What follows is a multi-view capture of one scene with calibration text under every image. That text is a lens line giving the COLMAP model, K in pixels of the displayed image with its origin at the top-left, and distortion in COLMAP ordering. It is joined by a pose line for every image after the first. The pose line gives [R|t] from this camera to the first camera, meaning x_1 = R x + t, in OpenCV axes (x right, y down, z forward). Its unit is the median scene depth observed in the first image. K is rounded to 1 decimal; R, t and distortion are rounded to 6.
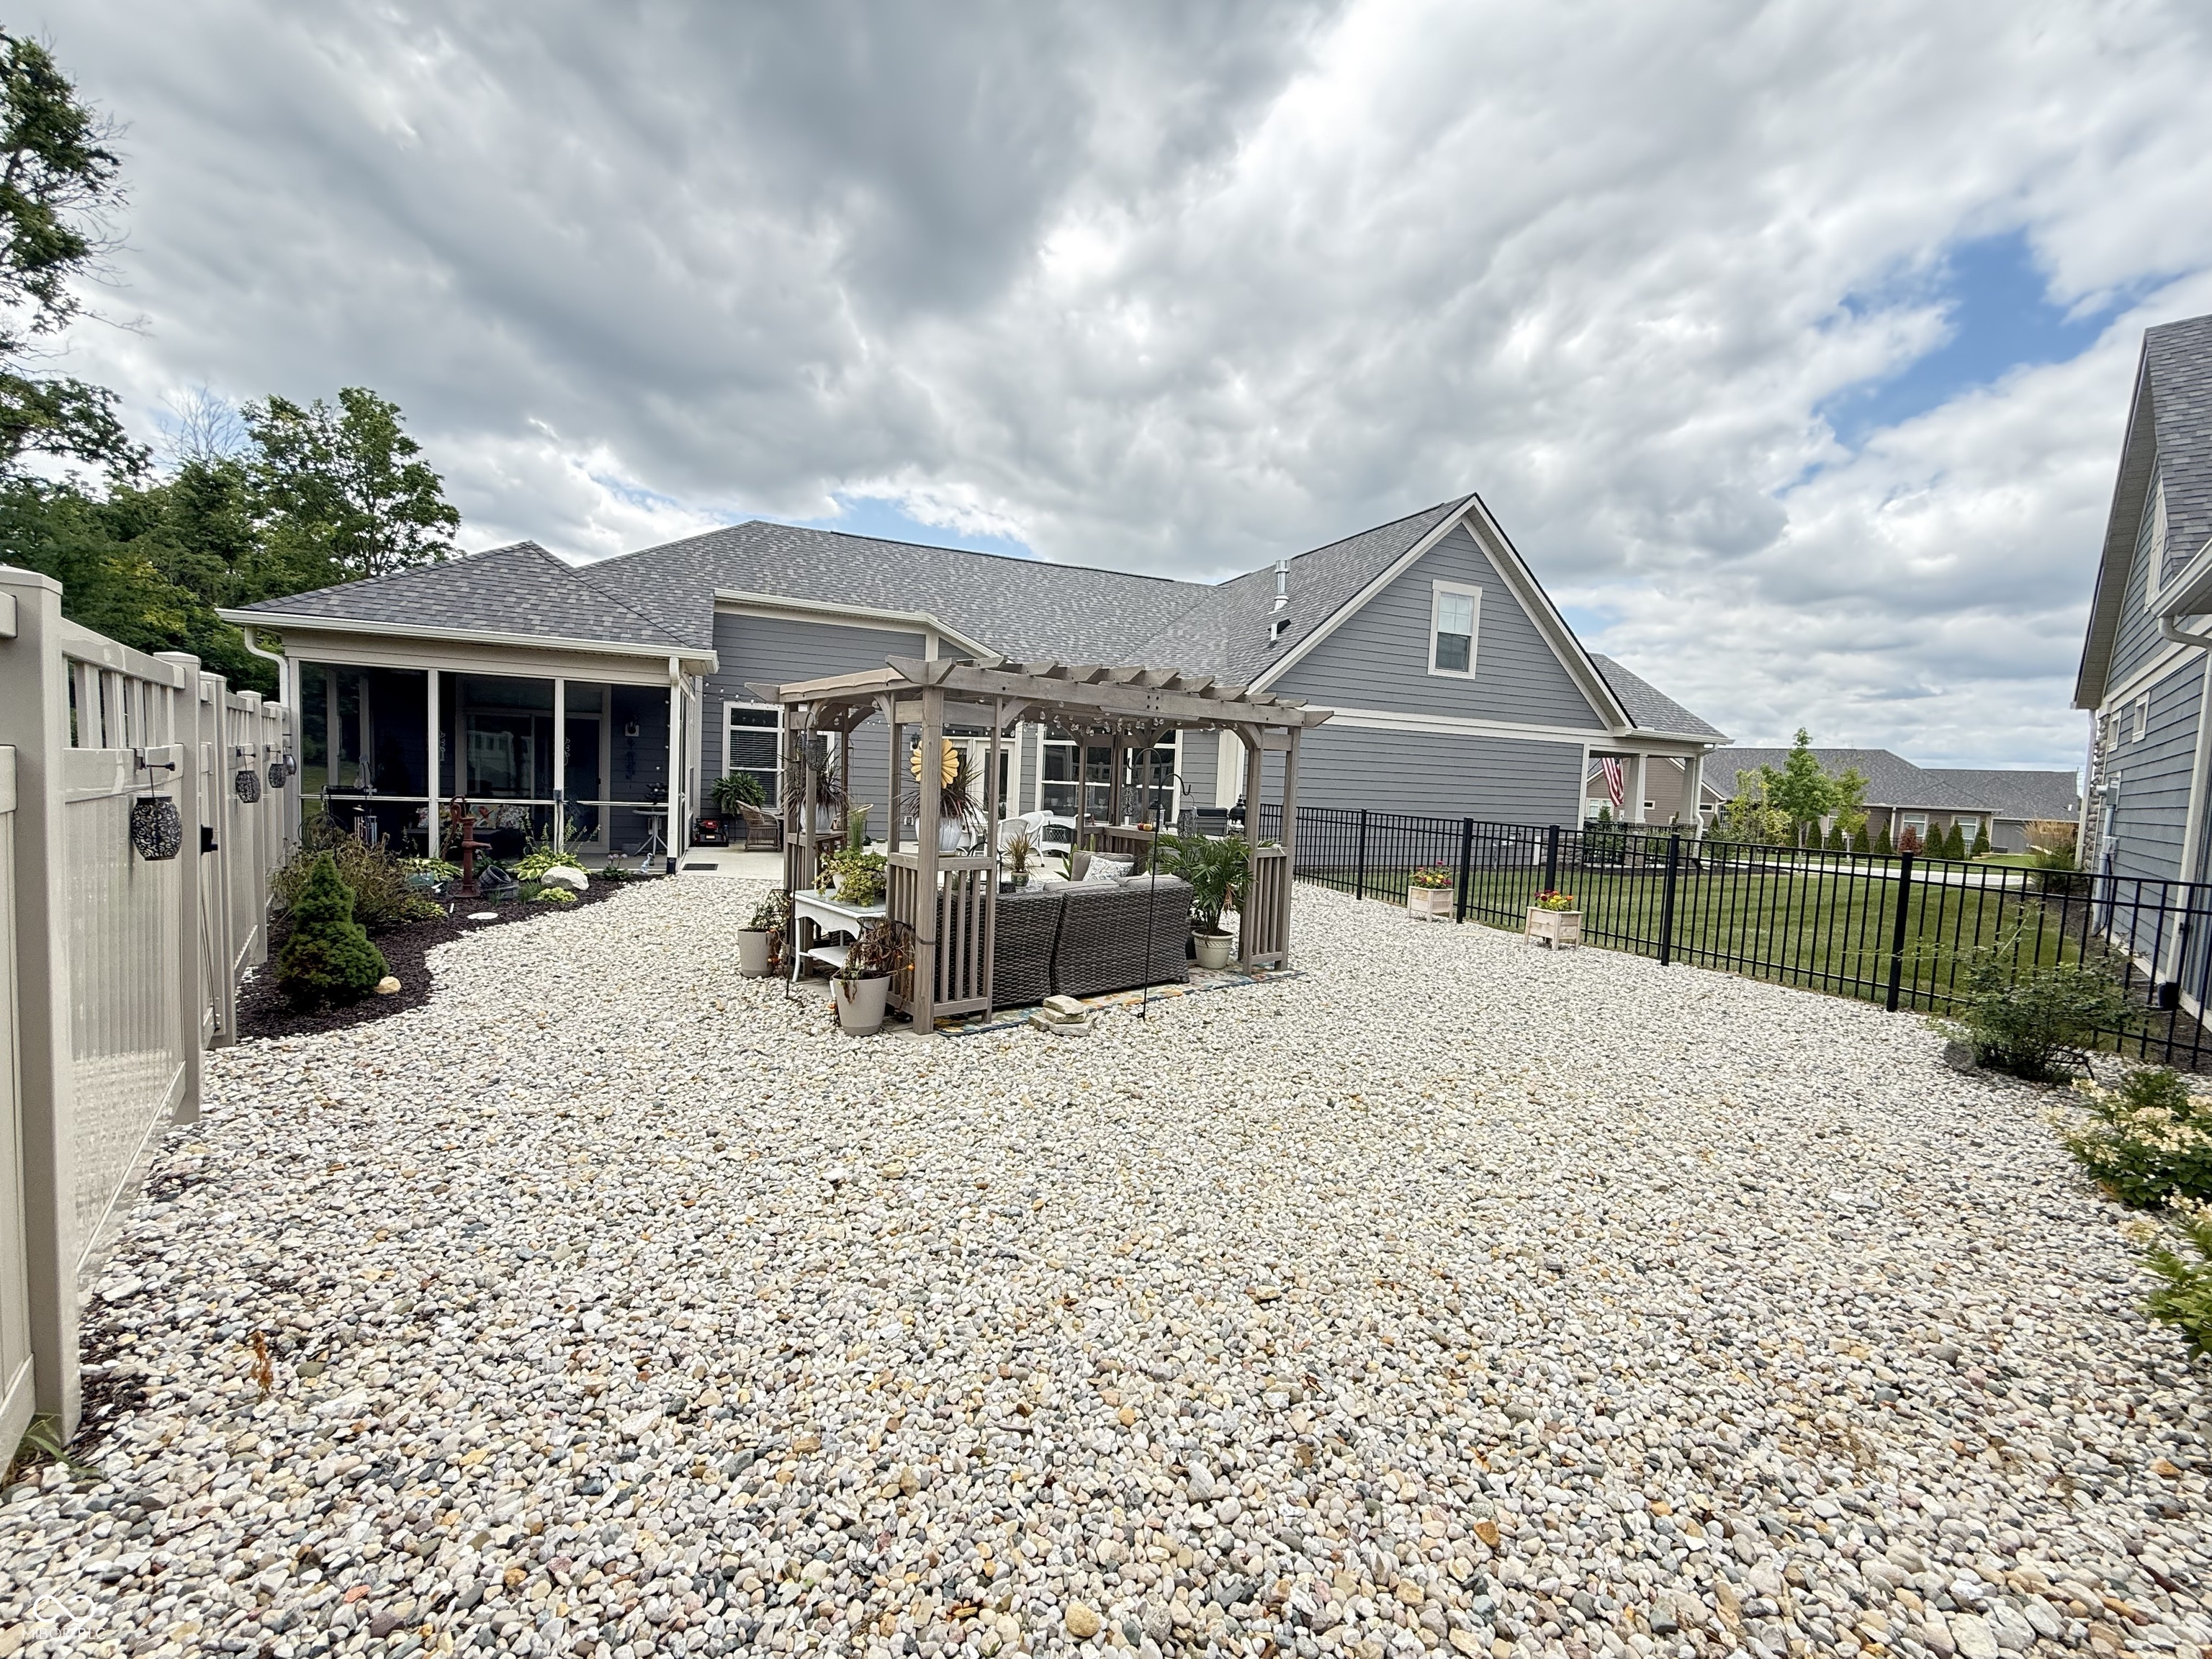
lens RADIAL K [[872.3, 0, 1109.6], [0, 872.3, 828.3], [0, 0, 1]] dist [-0.000545, 0.000515]
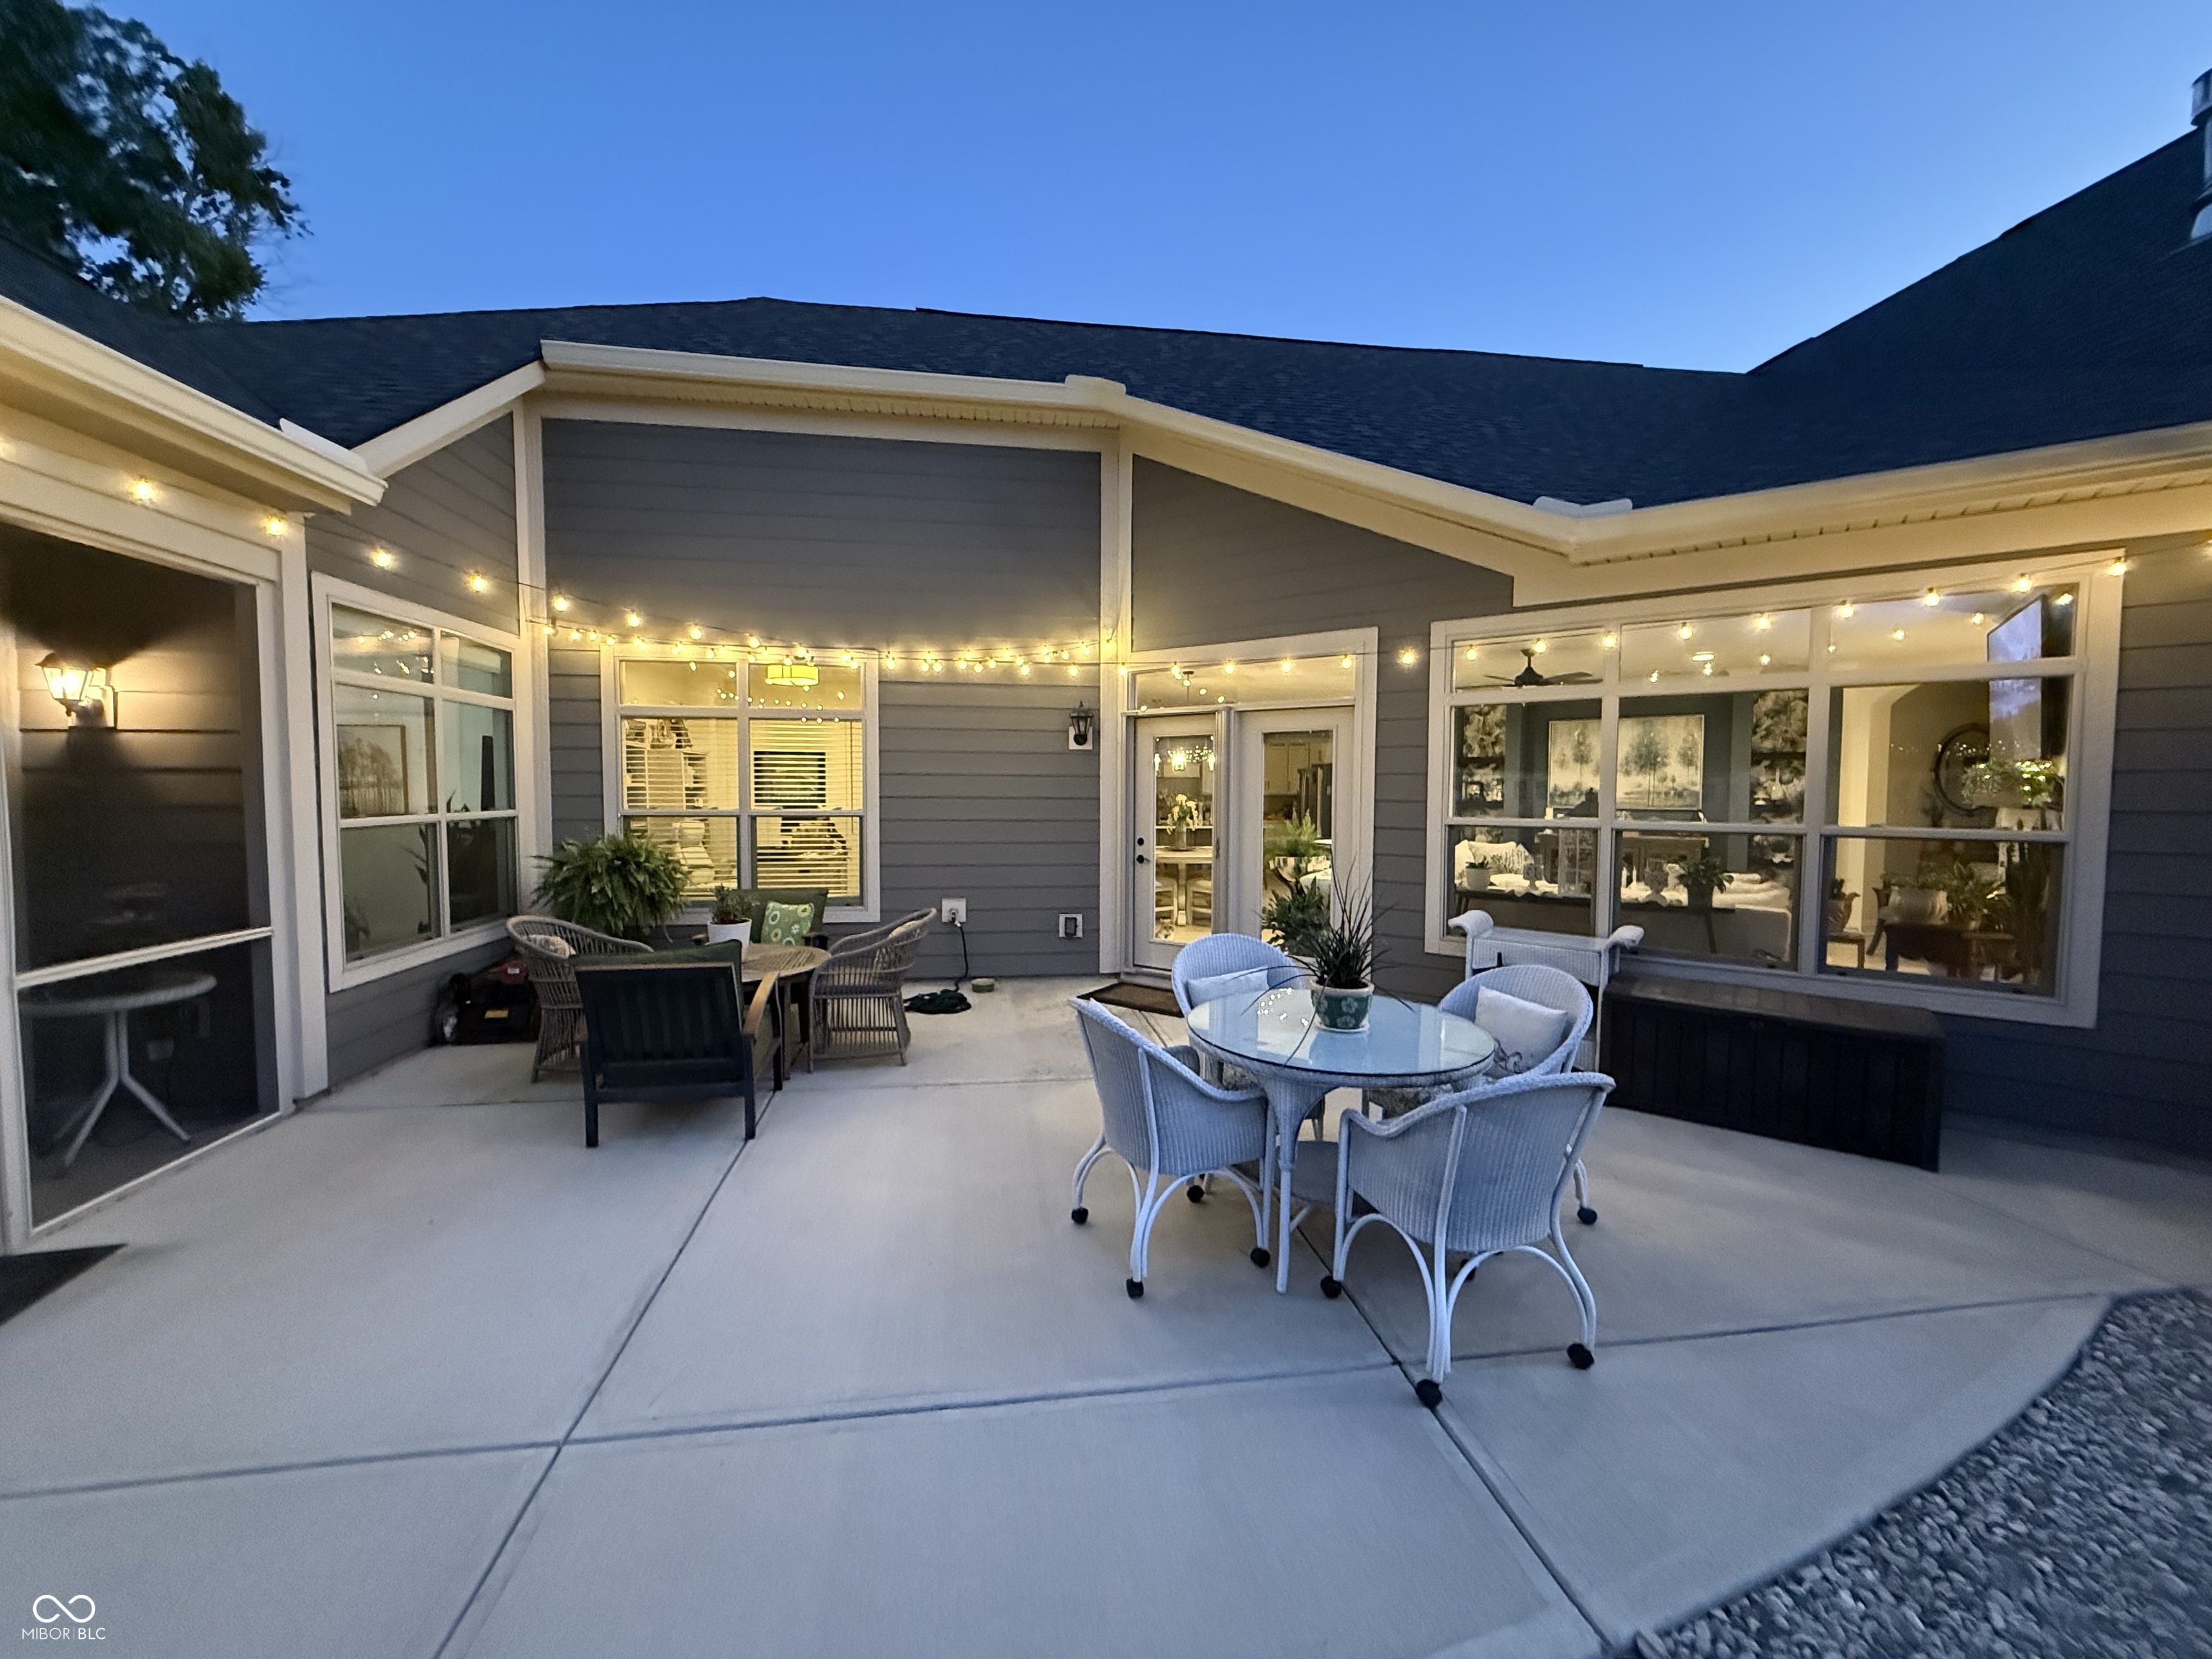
lens RADIAL K [[872.3, 0, 1083.7], [0, 872.3, 830.5], [0, 0, 1]] dist [-0.000545, 0.000515]
pose [[0.962105, -0.015780, -0.272222, -0.059000], [0.011838, 0.999800, -0.016116, -0.025382], [0.272422, 0.012283, 0.962100, 0.340313]]
